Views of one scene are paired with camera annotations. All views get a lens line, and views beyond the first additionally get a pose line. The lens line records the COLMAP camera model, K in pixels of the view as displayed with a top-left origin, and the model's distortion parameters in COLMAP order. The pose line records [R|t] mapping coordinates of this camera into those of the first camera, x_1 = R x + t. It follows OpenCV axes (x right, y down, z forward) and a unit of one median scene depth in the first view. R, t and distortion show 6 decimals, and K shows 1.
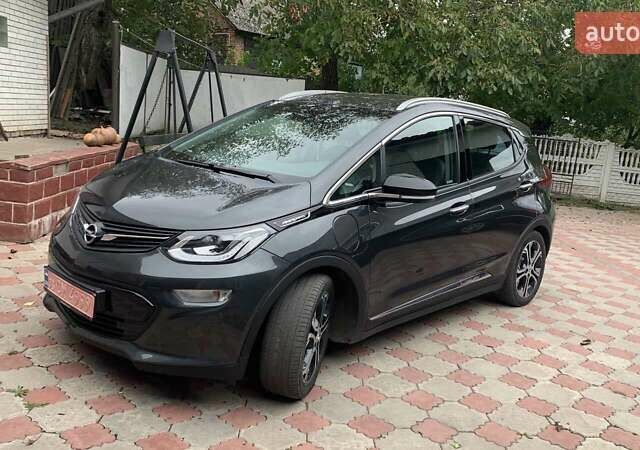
lens RADIAL K [[655.3, 0, 318.3], [0, 655.3, 224.9], [0, 0, 1]] dist [0.013845, 0.000000]
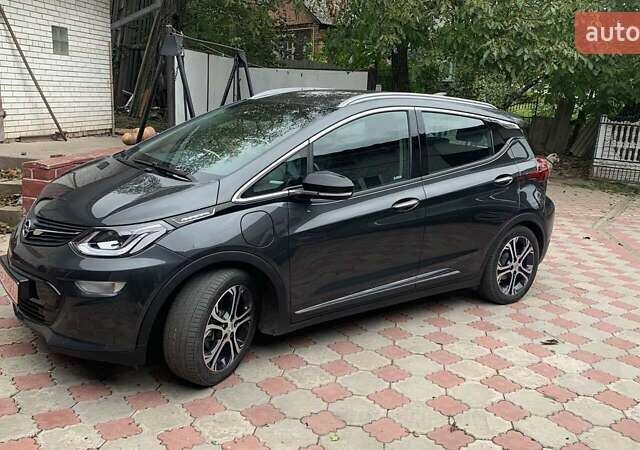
lens RADIAL K [[655.3, 0, 320.9], [0, 655.3, 228.1], [0, 0, 1]] dist [0.013845, 0.000000]
pose [[0.981458, 0.006138, -0.191577, 0.315158], [-0.002336, 0.999796, 0.020065, -0.009676], [0.191661, -0.019245, 0.981272, -0.000038]]
